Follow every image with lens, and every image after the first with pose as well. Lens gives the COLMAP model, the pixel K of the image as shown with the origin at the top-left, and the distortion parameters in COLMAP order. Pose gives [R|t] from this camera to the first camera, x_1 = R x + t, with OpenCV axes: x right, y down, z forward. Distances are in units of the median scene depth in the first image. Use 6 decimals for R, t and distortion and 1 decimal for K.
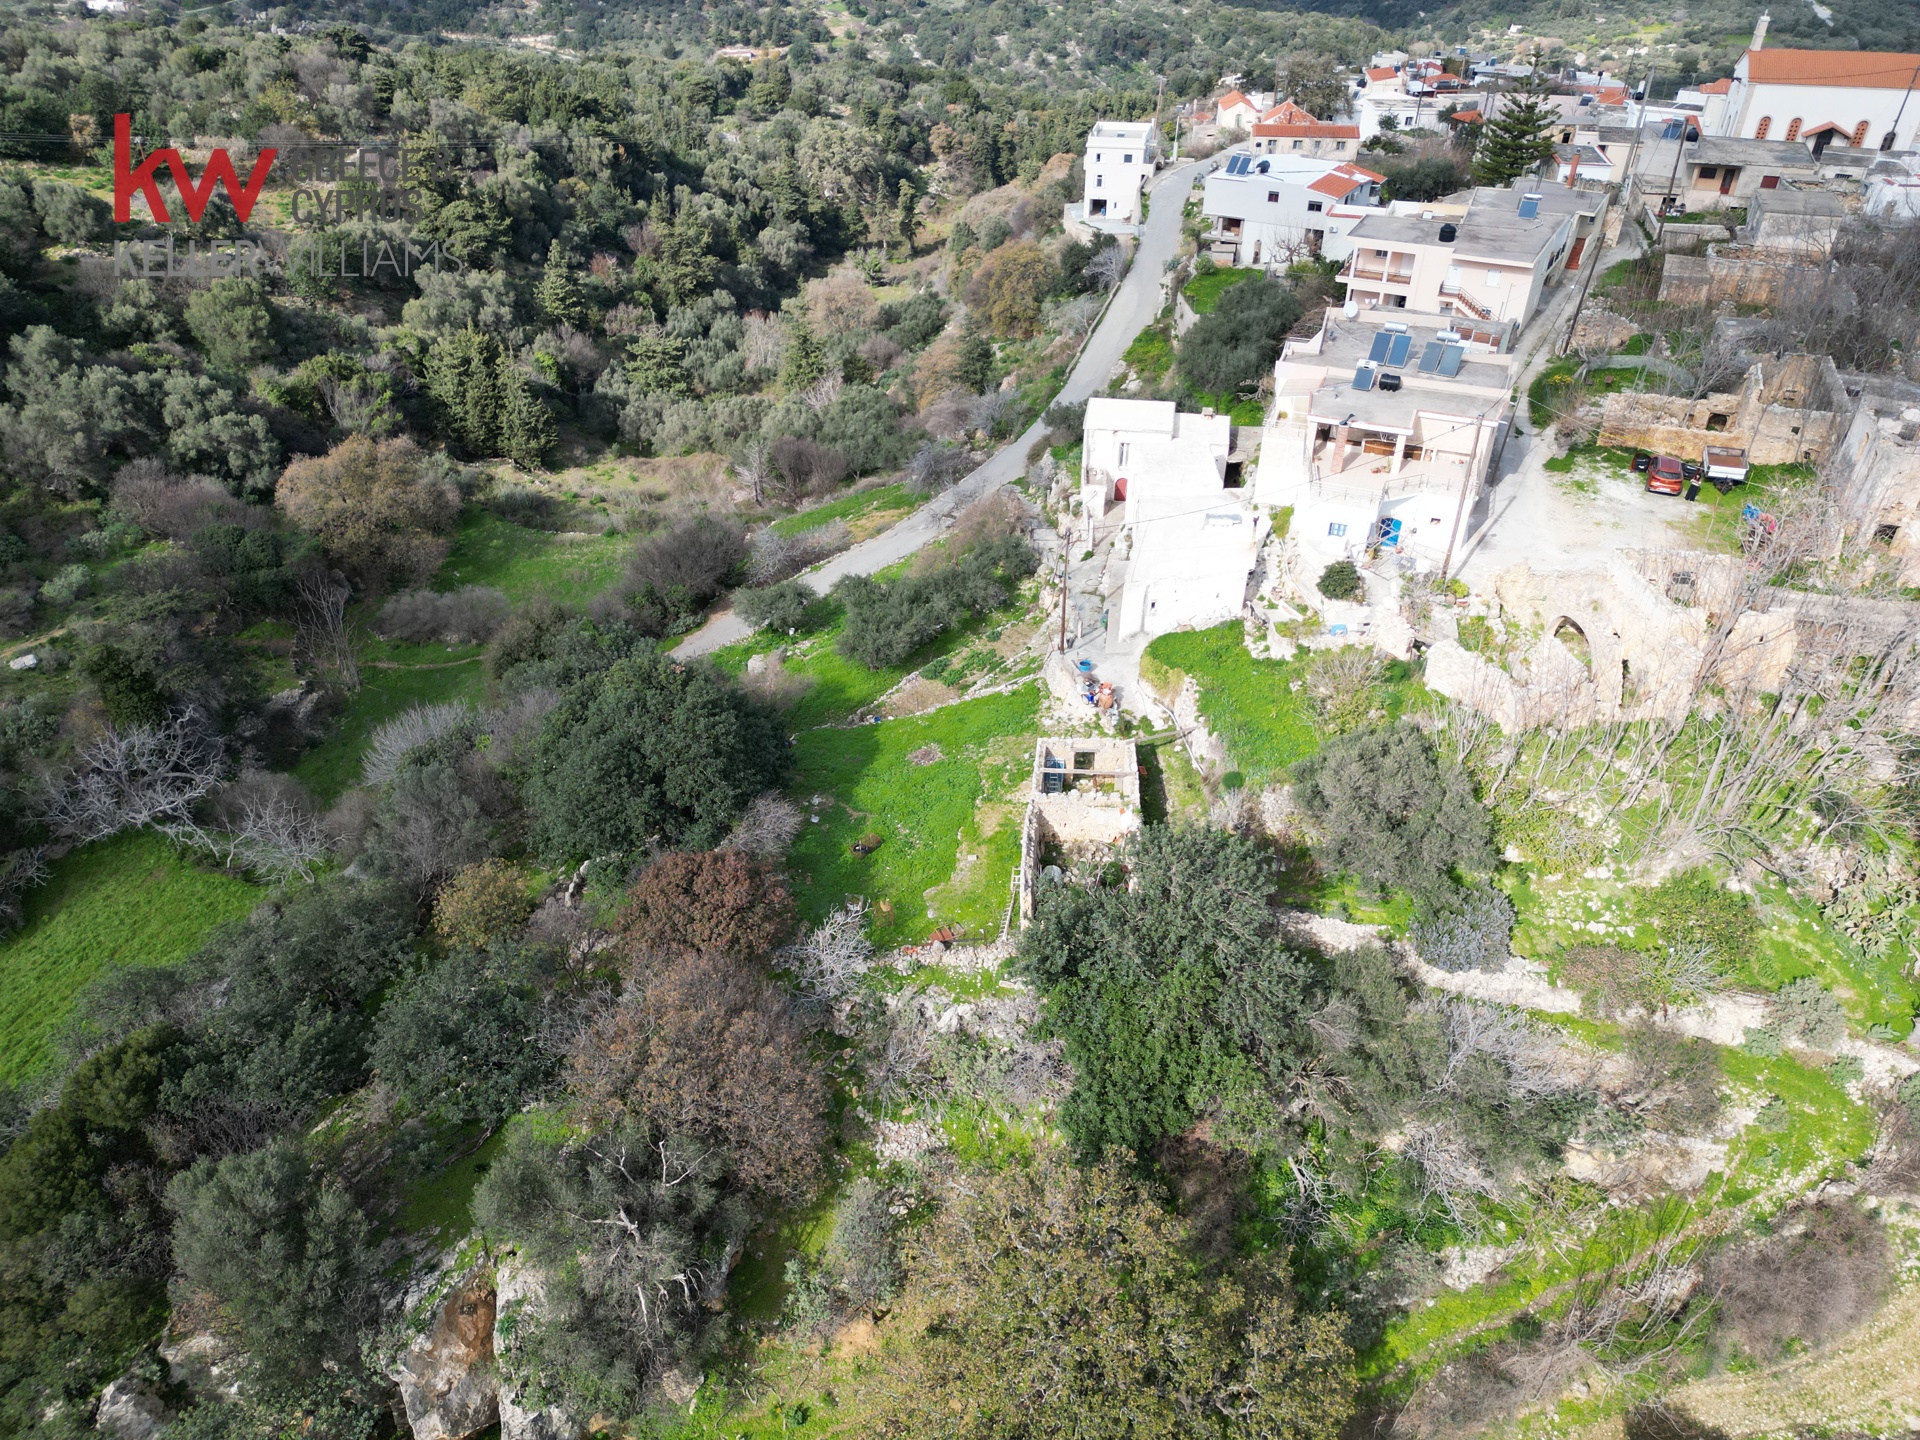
lens RADIAL K [[1339.6, 0, 951.0], [0, 1339.6, 727.0], [0, 0, 1]] dist [0.072778, -0.075283]
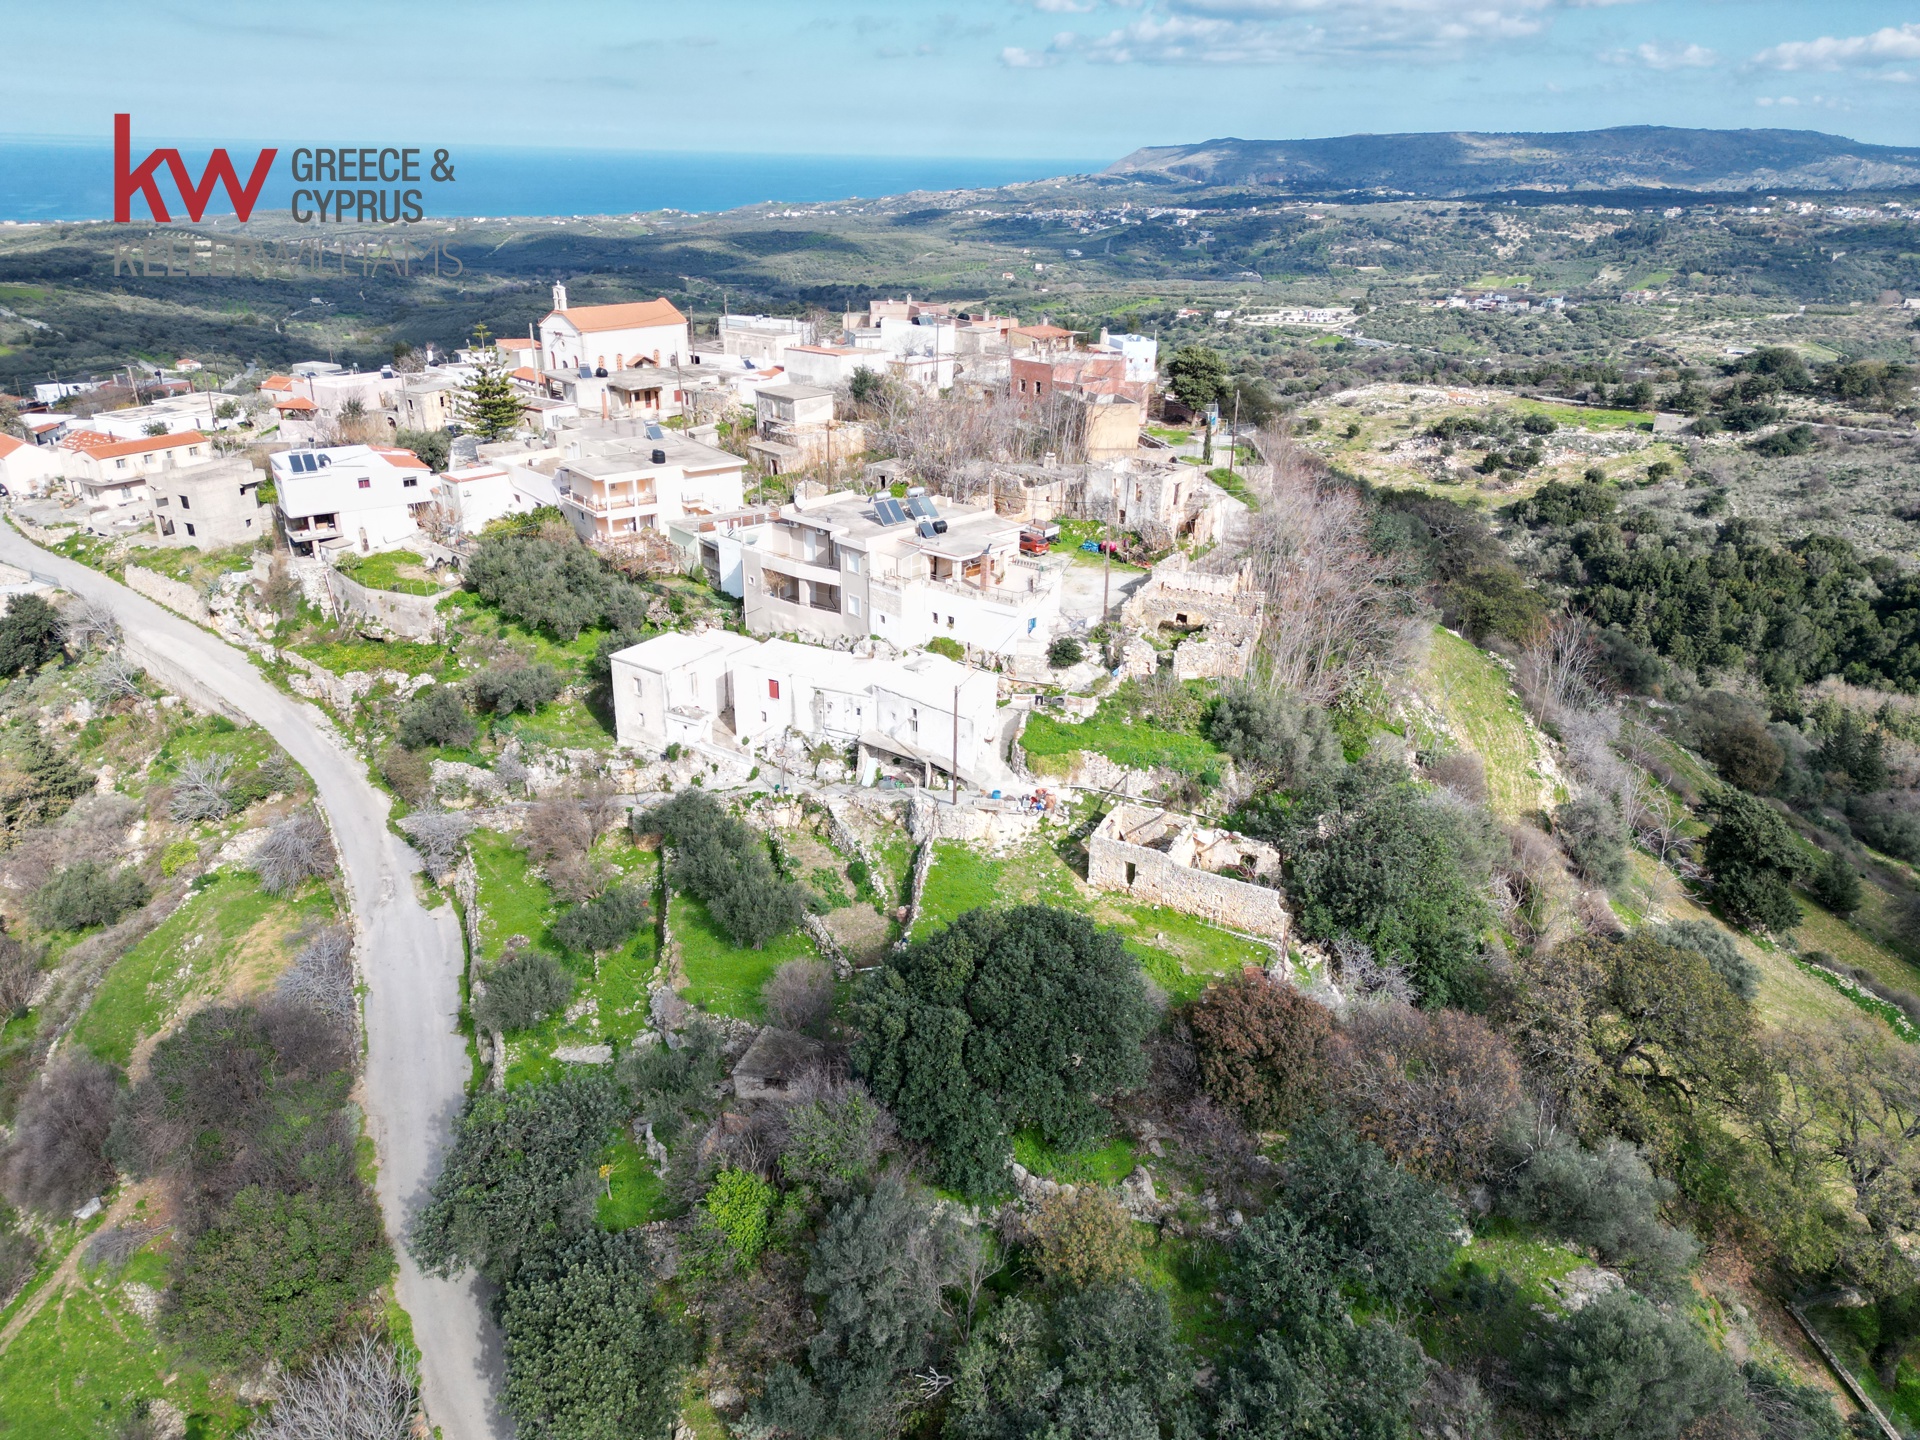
lens RADIAL K [[1346.0, 0, 952.2], [0, 1346.0, 714.0], [0, 0, 1]] dist [0.079357, -0.070864]
pose [[0.410247, -0.348555, 0.842738, -0.519540], [0.512215, 0.852623, 0.103296, -0.147346], [-0.754542, 0.389286, 0.528321, 0.249614]]
